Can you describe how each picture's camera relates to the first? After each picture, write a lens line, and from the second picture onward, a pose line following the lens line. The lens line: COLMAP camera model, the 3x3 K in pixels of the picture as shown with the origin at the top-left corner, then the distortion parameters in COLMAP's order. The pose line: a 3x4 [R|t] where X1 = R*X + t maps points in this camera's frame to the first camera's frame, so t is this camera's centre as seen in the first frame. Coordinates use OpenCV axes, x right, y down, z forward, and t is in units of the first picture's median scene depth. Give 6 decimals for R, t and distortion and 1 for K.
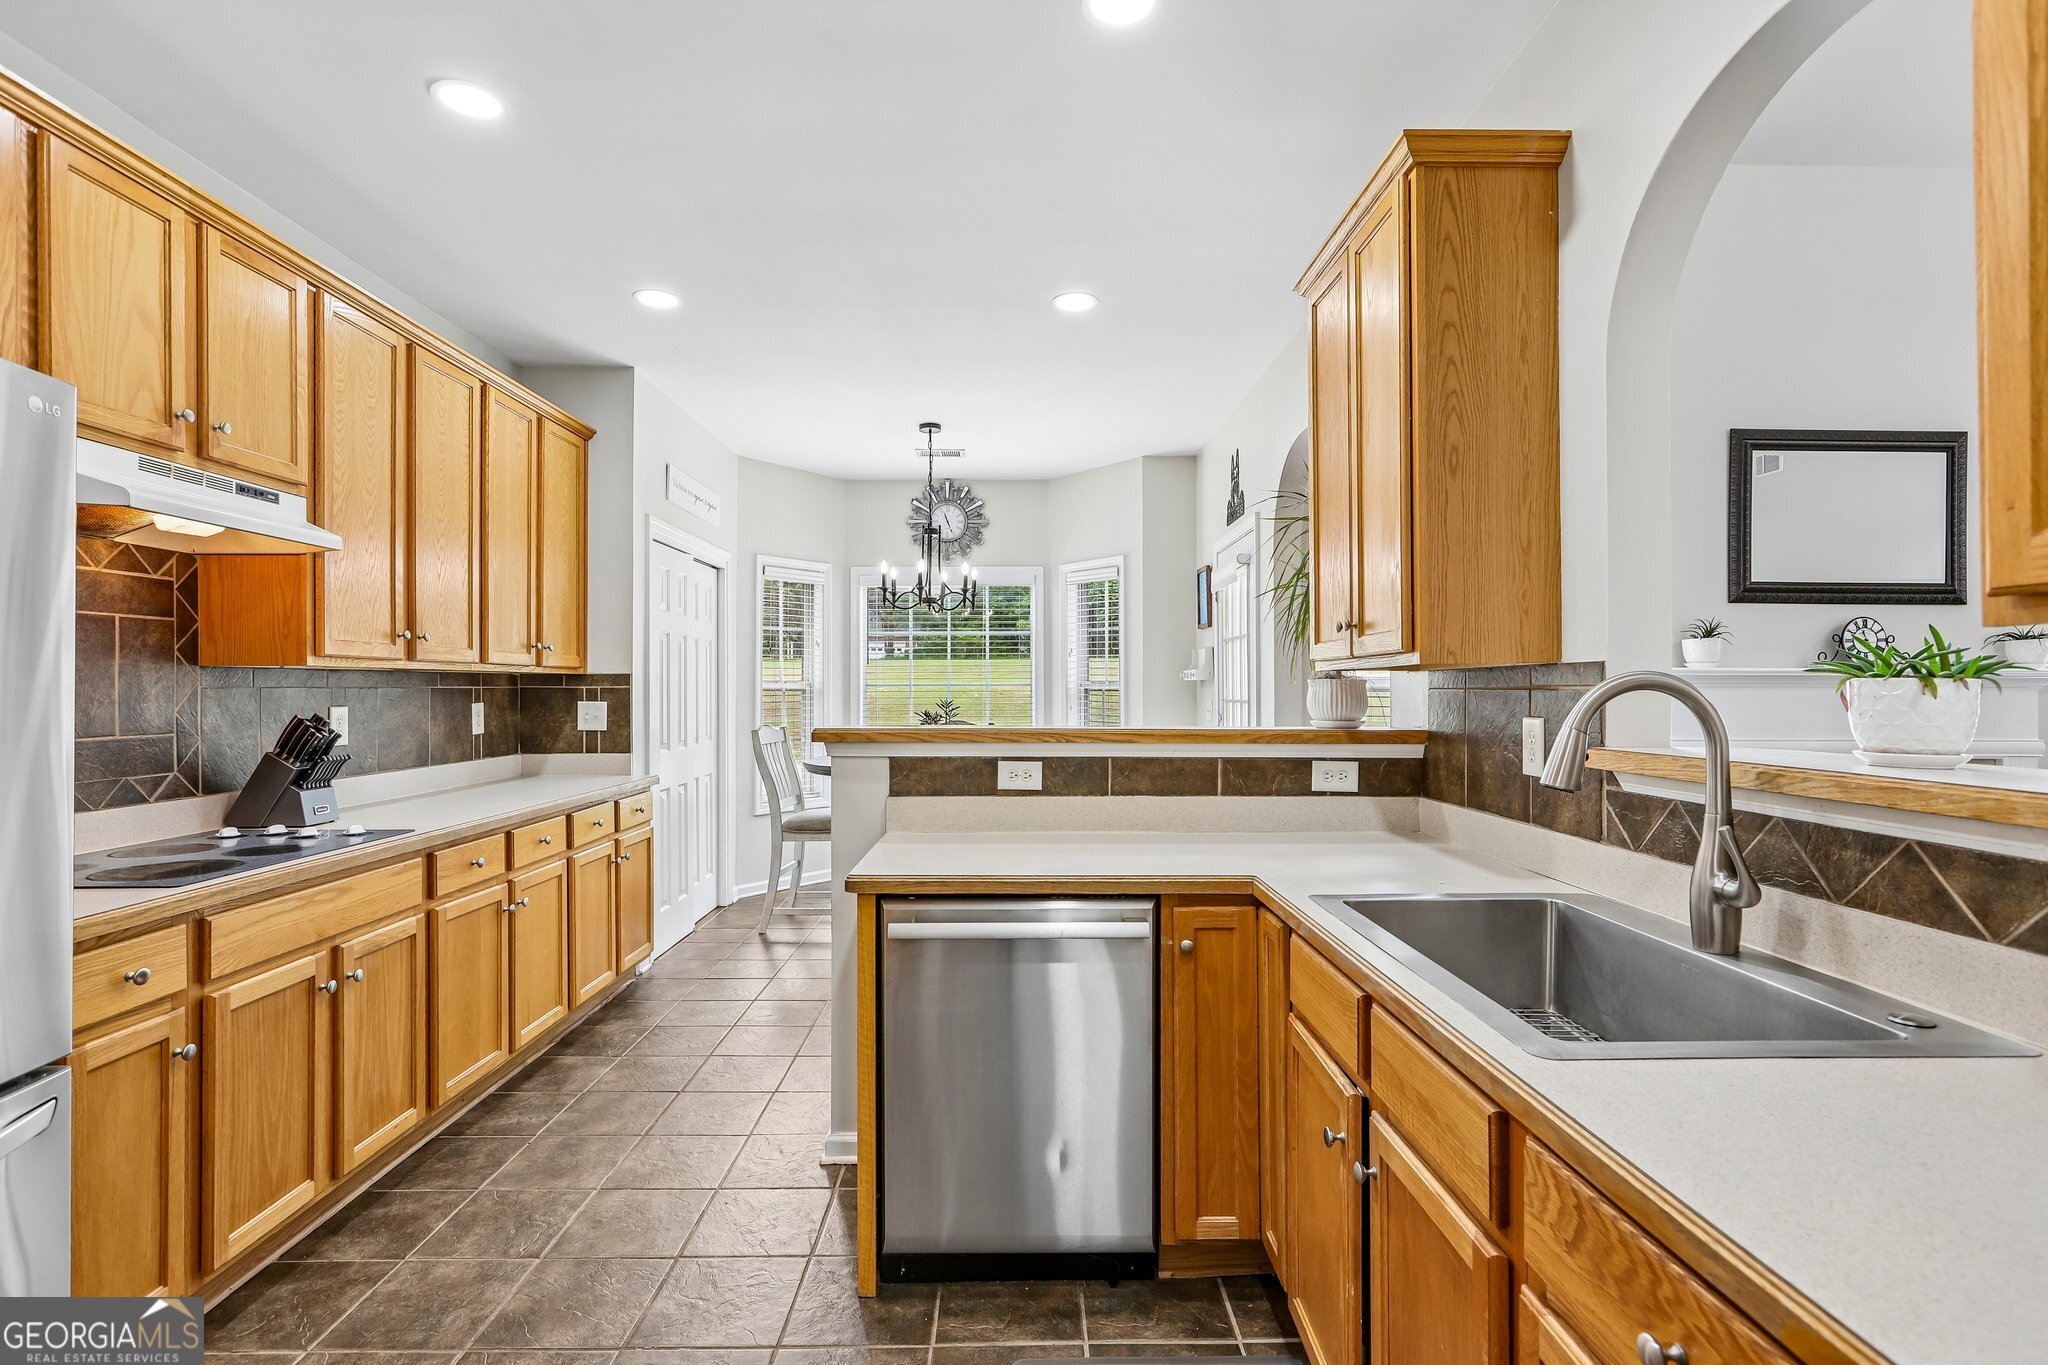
lens RADIAL K [[970.9, 0, 1025.0], [0, 970.9, 679.3], [0, 0, 1]] dist [-0.005776, 0.003958]
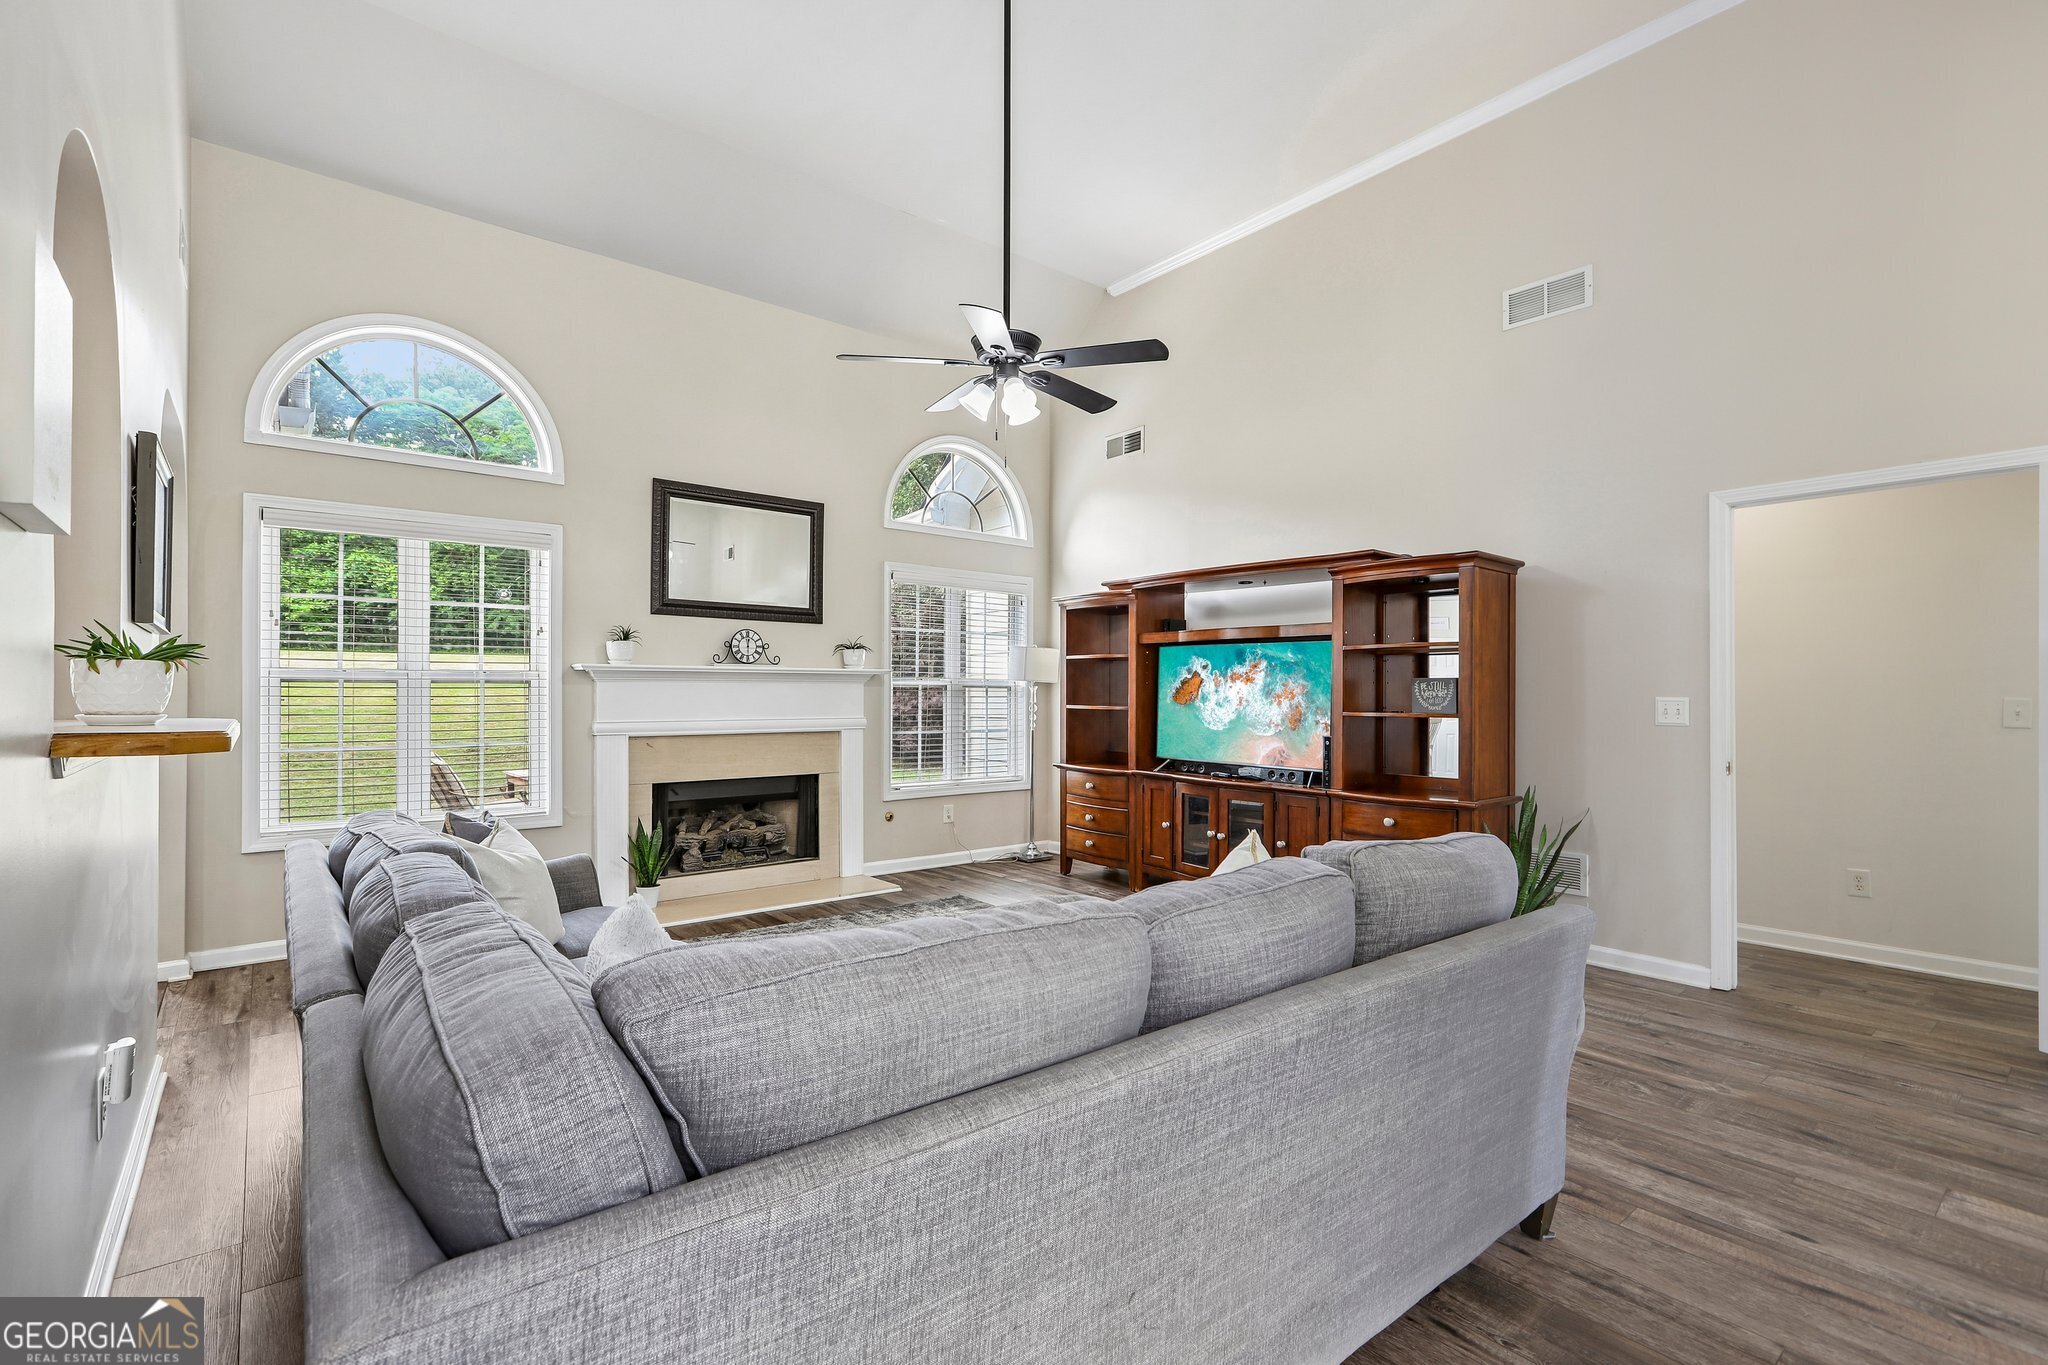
lens RADIAL K [[922.4, 0, 1014.3], [0, 922.4, 682.4], [0, 0, 1]] dist [-0.002237, -0.000641]
pose [[0.786009, 0.006868, 0.618177, 0.474863], [-0.009463, 0.999955, 0.000922, 0.007582], [-0.618142, -0.006574, 0.786039, -0.338875]]
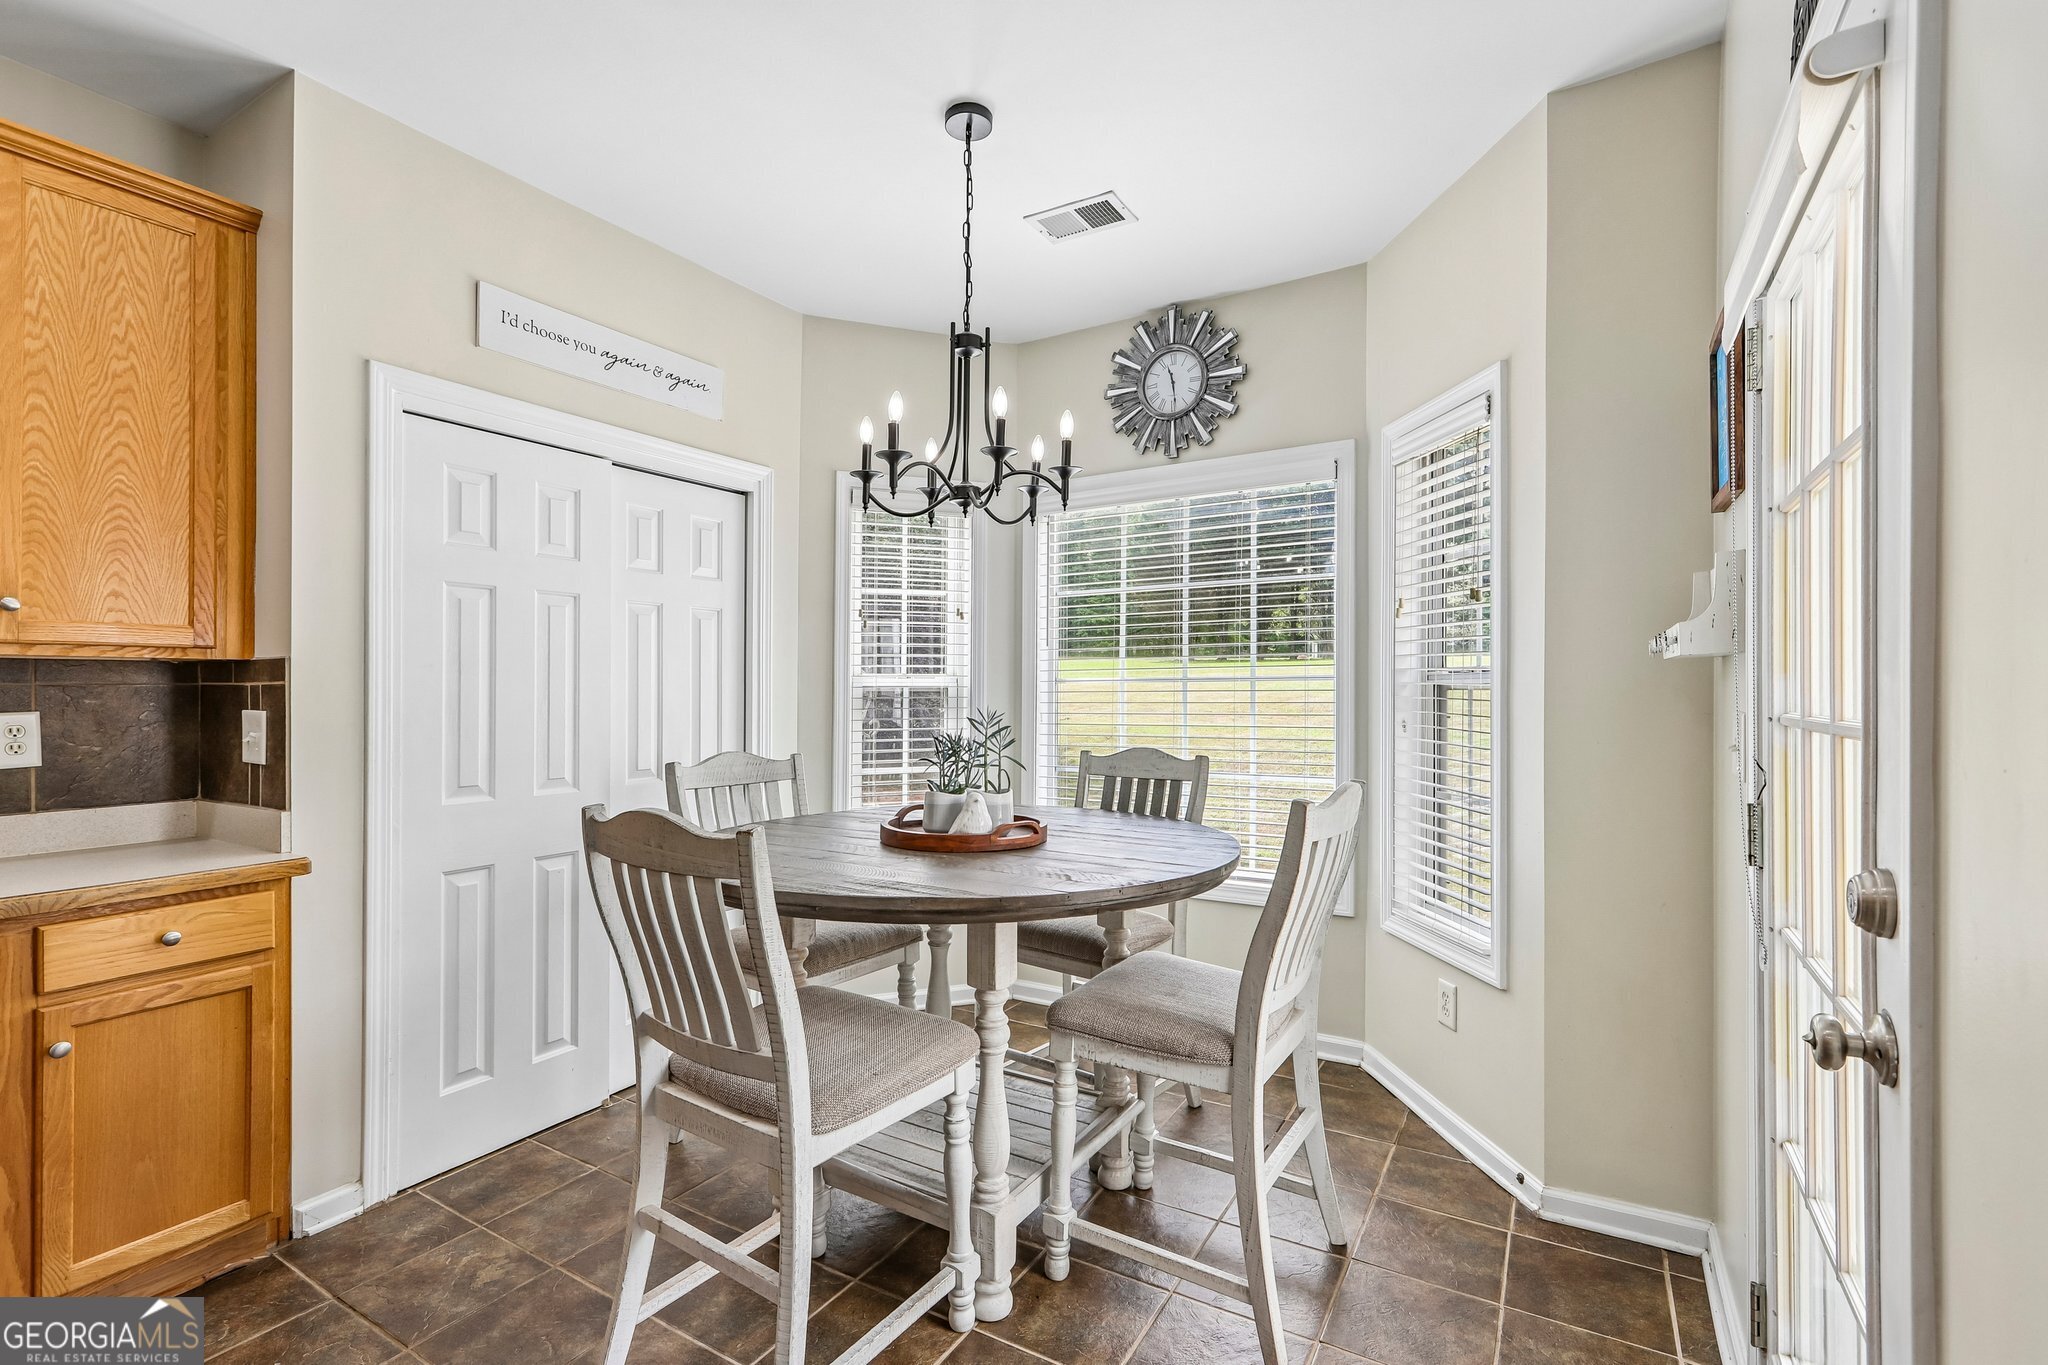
lens RADIAL K [[922.4, 0, 1030.1], [0, 922.4, 684.0], [0, 0, 1]] dist [-0.002237, -0.000641]
pose [[0.849169, -0.007056, -0.528074, 0.258782], [0.008856, 0.999960, 0.000879, 0.015121], [0.528047, -0.005423, 0.849198, 1.048006]]
